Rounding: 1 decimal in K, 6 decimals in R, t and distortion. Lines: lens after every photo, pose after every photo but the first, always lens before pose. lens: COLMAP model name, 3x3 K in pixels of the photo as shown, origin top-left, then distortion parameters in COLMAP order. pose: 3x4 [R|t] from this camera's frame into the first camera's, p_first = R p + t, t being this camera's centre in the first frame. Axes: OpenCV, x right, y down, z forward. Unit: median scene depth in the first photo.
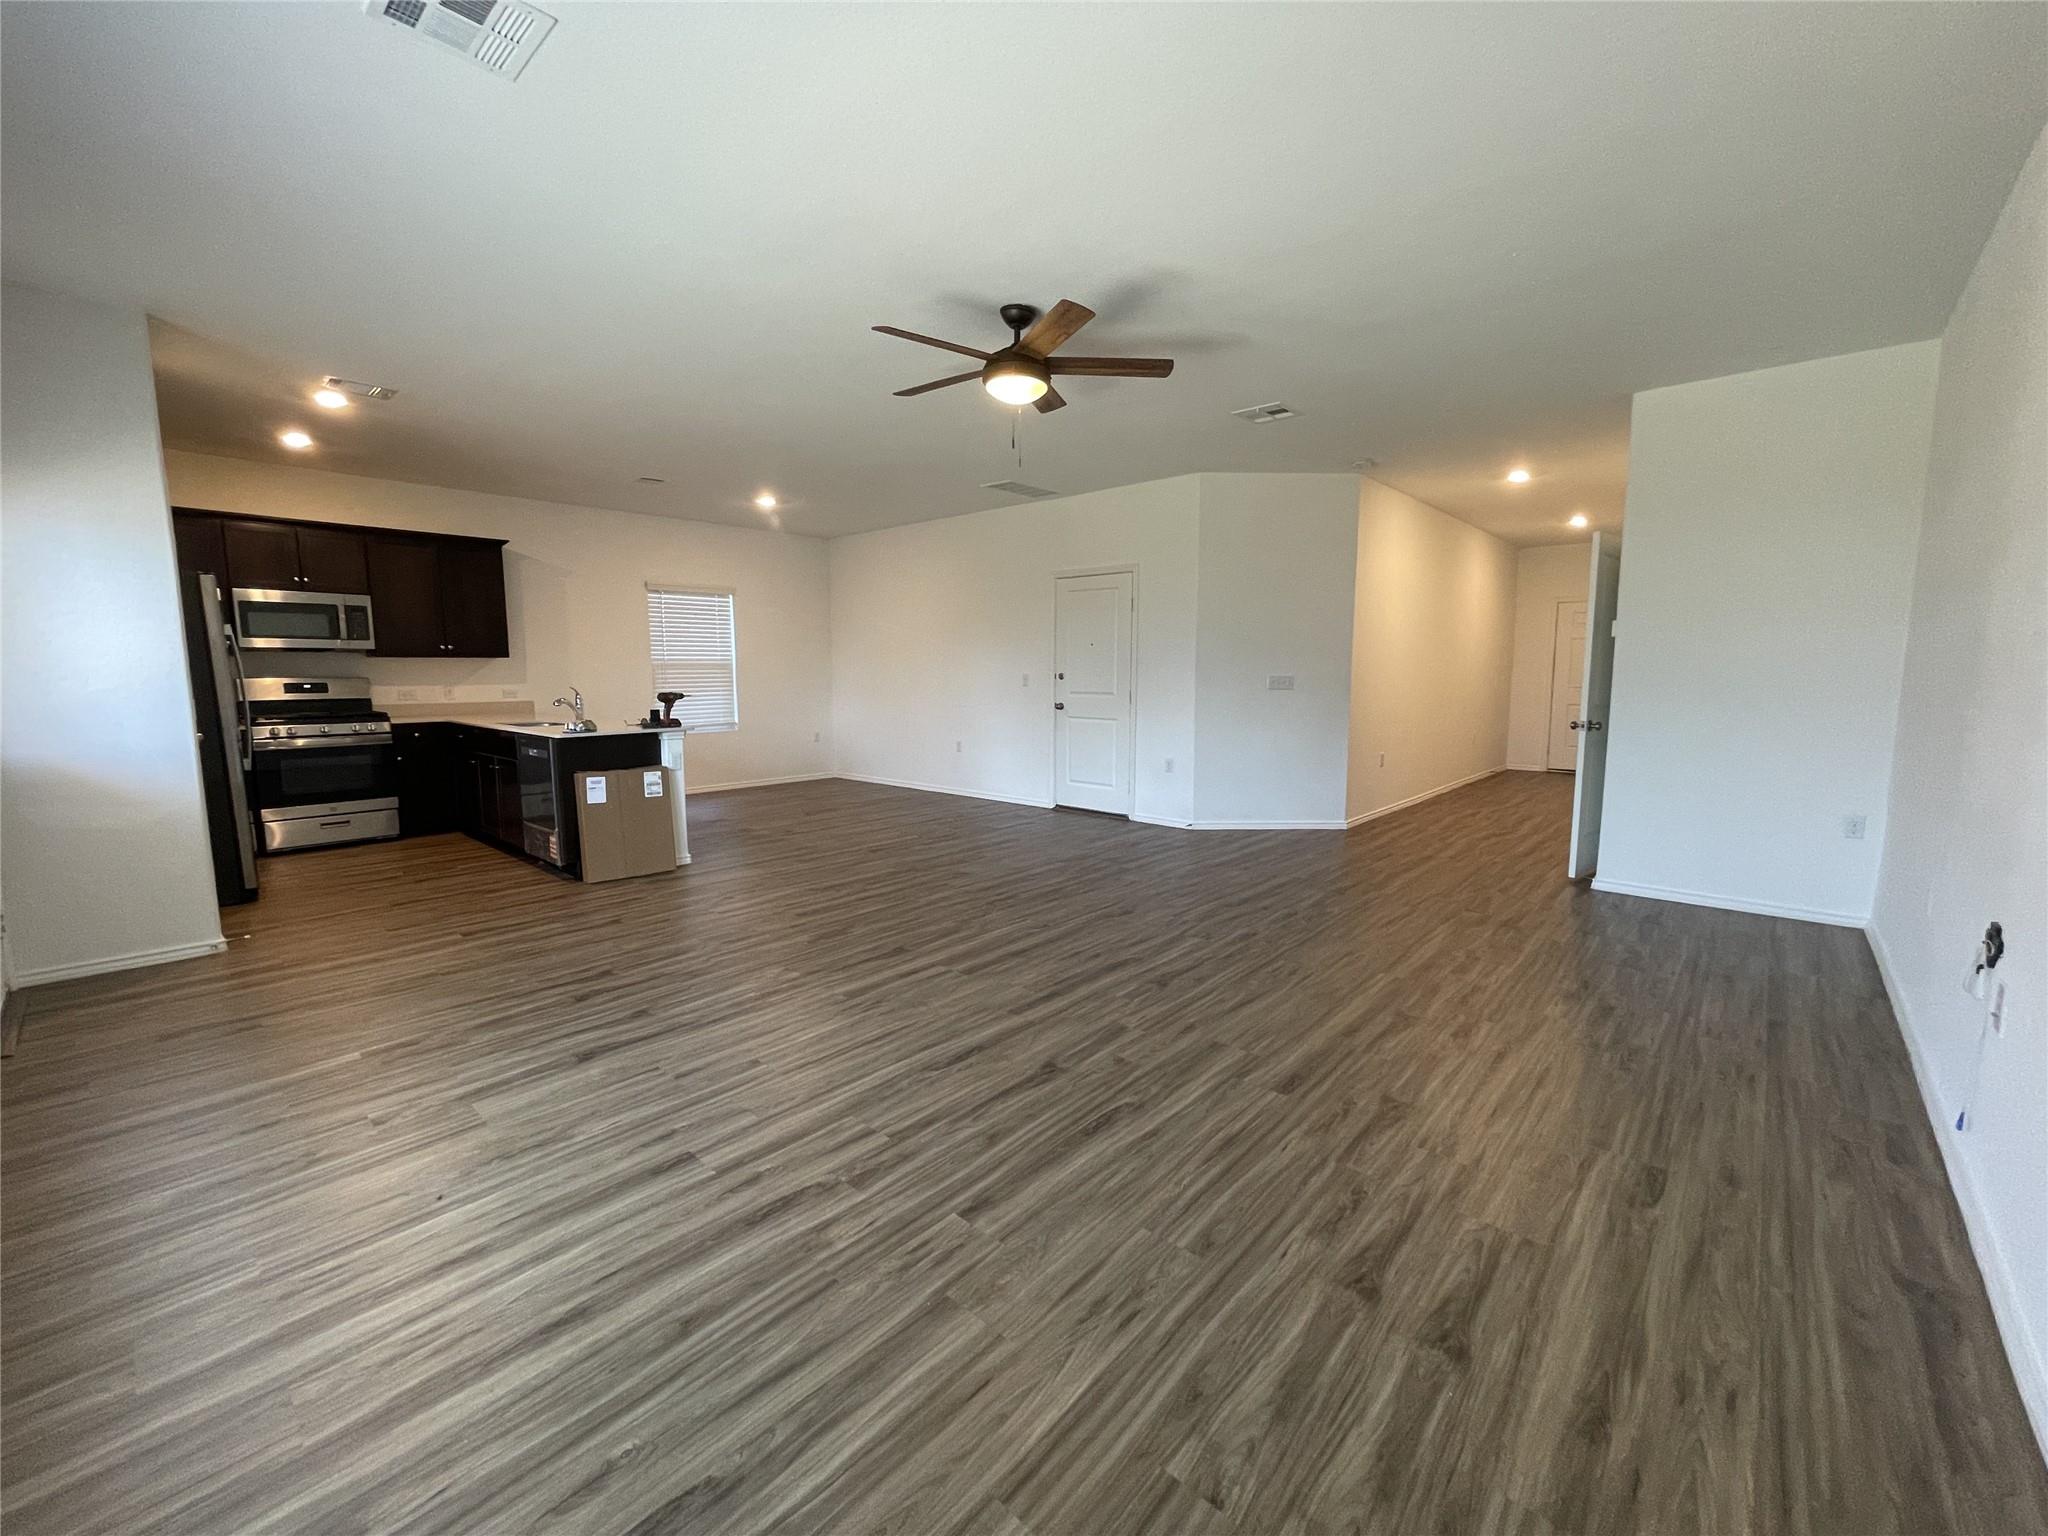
lens RADIAL K [[830.6, 0, 1027.4], [0, 830.6, 771.4], [0, 0, 1]] dist [-0.011835, 0.001940]
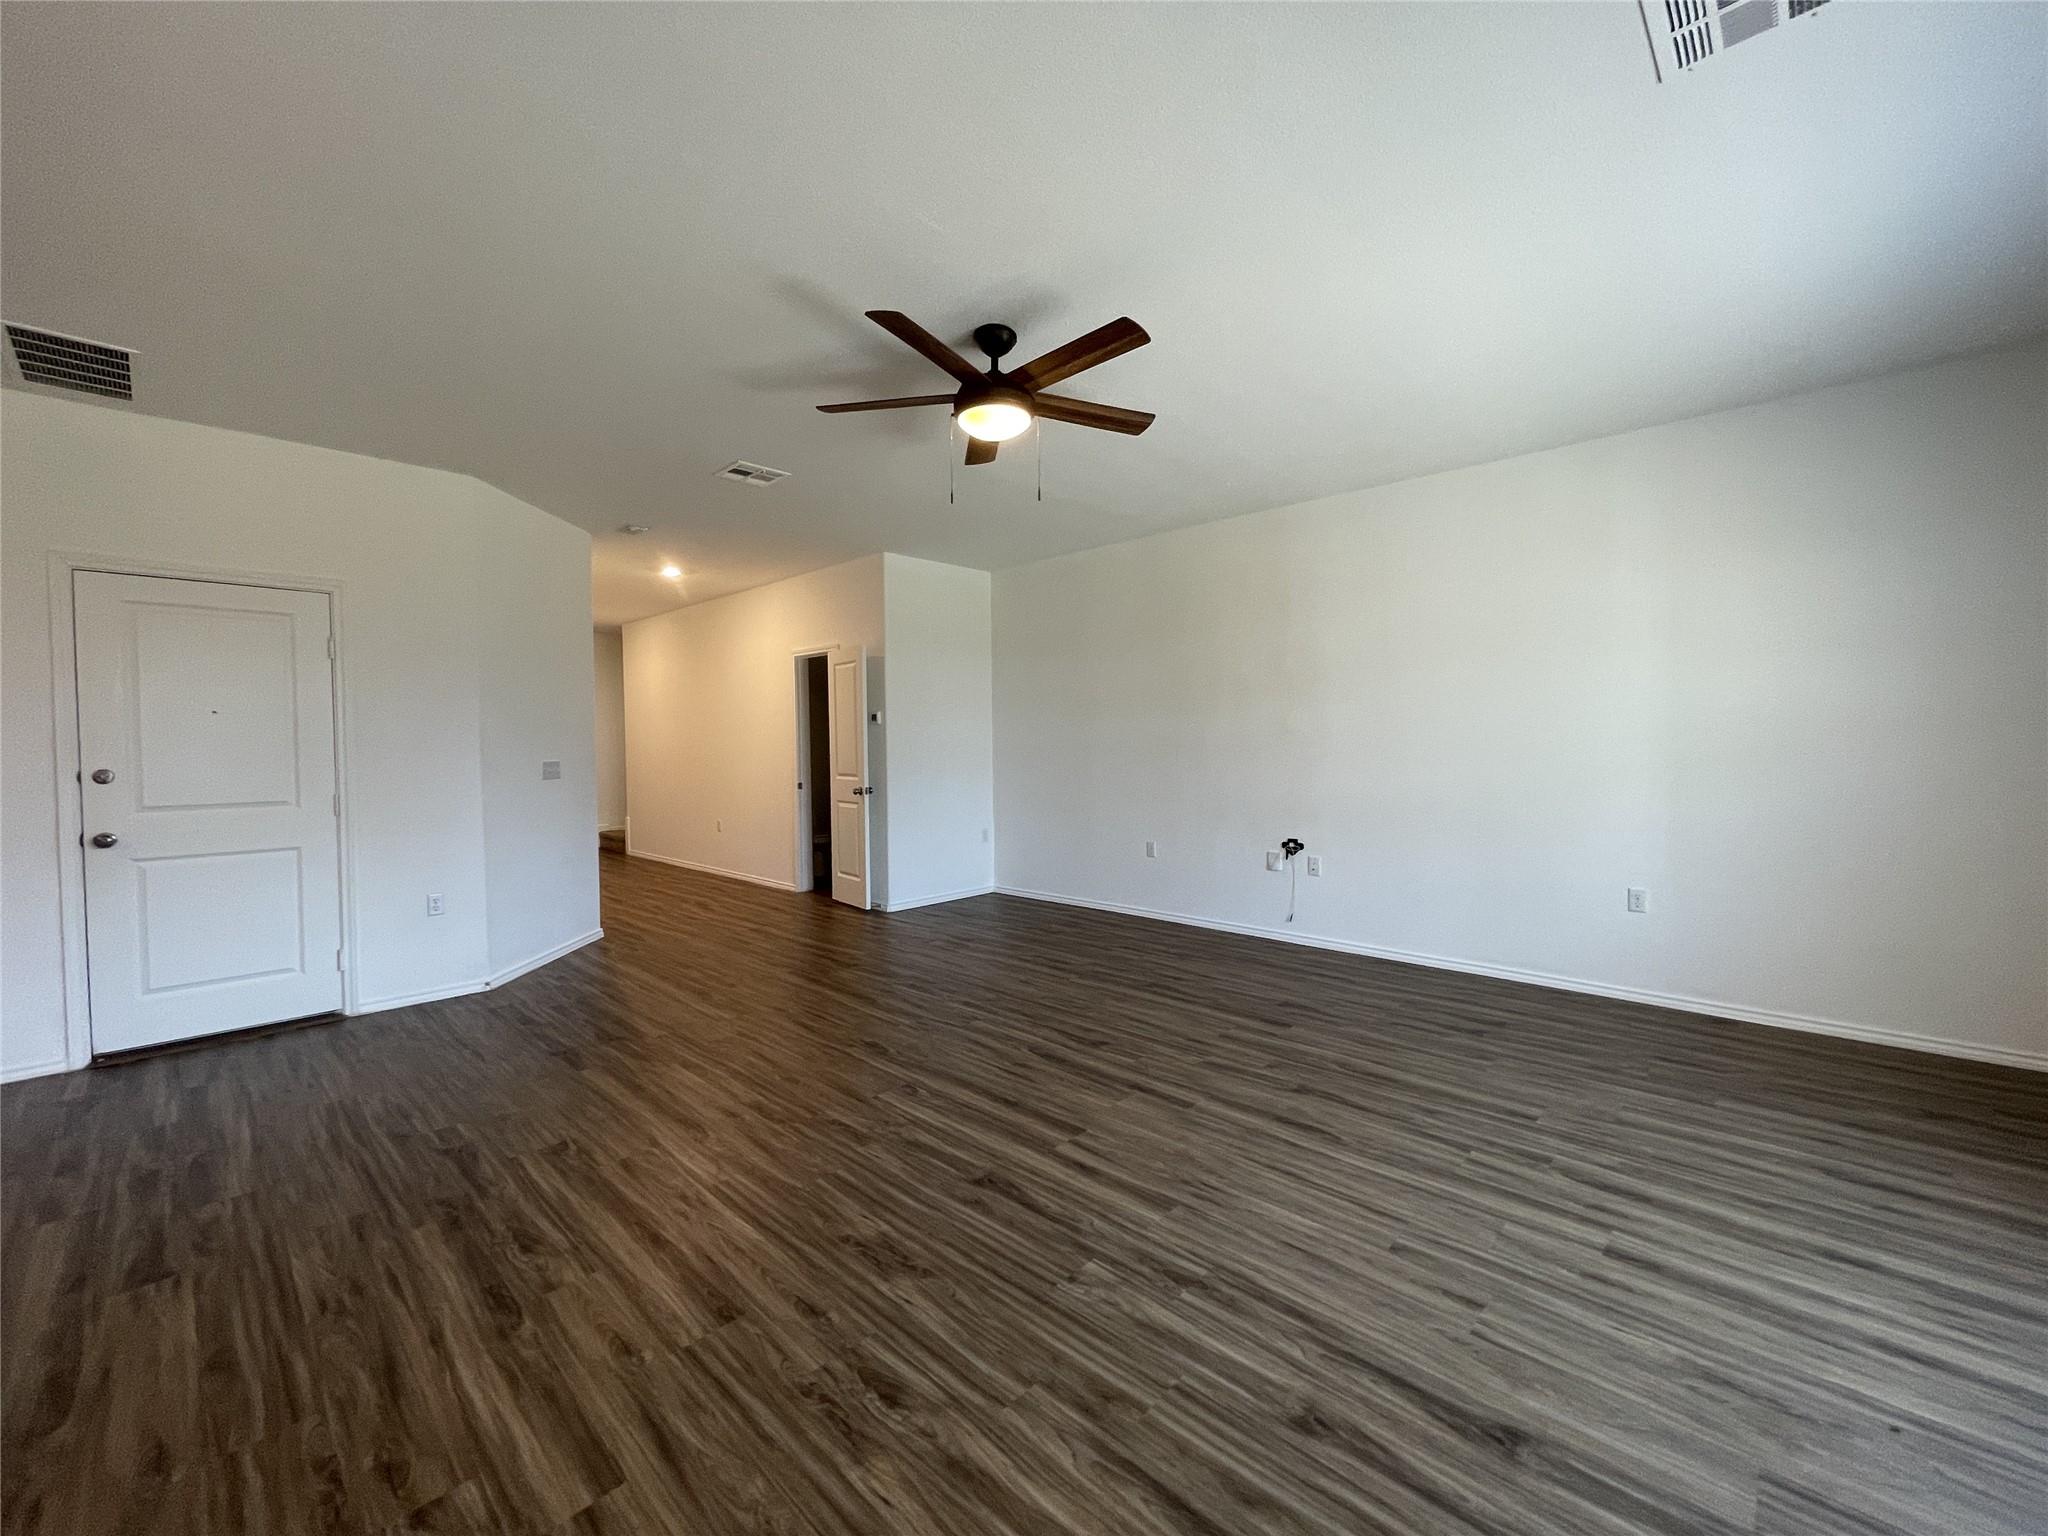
lens RADIAL K [[830.6, 0, 1023.0], [0, 830.6, 756.0], [0, 0, 1]] dist [-0.011835, 0.001940]
pose [[0.041277, -0.019069, 0.998966, -1.073574], [0.138062, 0.990336, 0.013200, -0.161151], [-0.989563, 0.137374, 0.043511, 1.211301]]
